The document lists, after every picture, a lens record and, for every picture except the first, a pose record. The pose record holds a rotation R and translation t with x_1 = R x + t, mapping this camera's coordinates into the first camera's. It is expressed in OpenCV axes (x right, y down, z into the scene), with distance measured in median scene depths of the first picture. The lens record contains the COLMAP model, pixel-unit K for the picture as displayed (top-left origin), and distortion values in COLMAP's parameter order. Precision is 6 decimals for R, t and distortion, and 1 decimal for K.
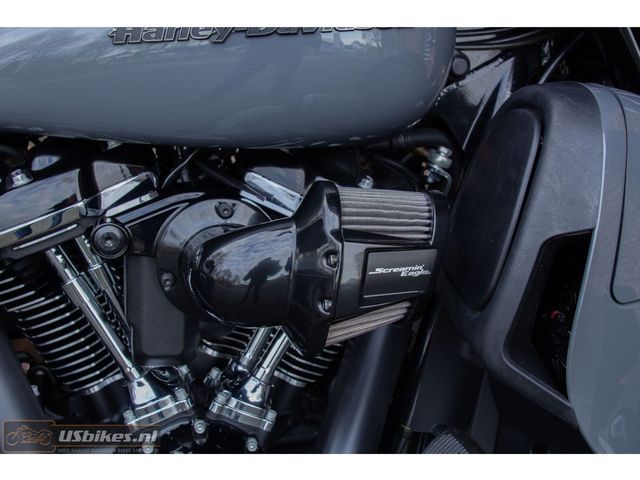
lens RADIAL K [[830.1, 0, 320.0], [0, 830.1, 240.0], [0, 0, 1]] dist [0.017811, 0.024593]
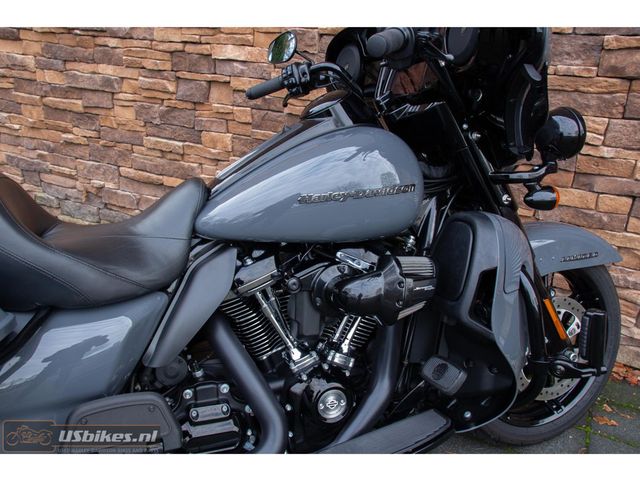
lens RADIAL K [[582.4, 0, 320.0], [0, 582.4, 240.0], [0, 0, 1]] dist [-0.122641, 0.201499]
pose [[0.981264, -0.053637, 0.185053, -0.455465], [0.068639, 0.994770, -0.075636, 0.002245], [-0.180029, 0.086921, 0.979813, -0.592473]]
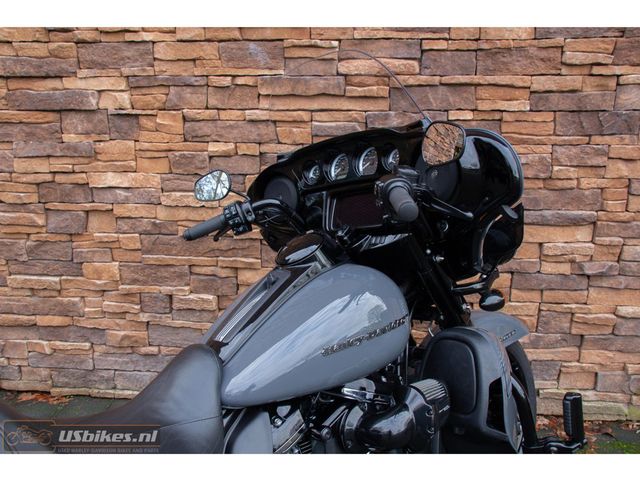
lens RADIAL K [[582.4, 0, 320.0], [0, 582.4, 240.0], [0, 0, 1]] dist [-0.122641, 0.201499]
pose [[0.841100, -0.158192, 0.517229, -0.988023], [0.261190, 0.956178, -0.132297, -0.305916], [-0.473635, 0.246370, 0.845560, -0.496943]]
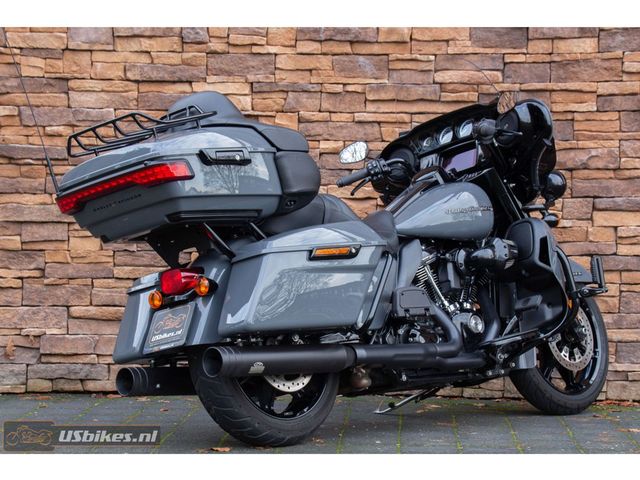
lens RADIAL K [[1946.4, 0, 321.2], [0, 1946.4, 269.2], [0, 0, 1]] dist [0.705087, 0.699733]
pose [[0.814986, -0.025428, 0.578922, -6.469577], [0.270581, 0.900137, -0.341378, 3.245674], [-0.512429, 0.434864, 0.740479, -5.972988]]
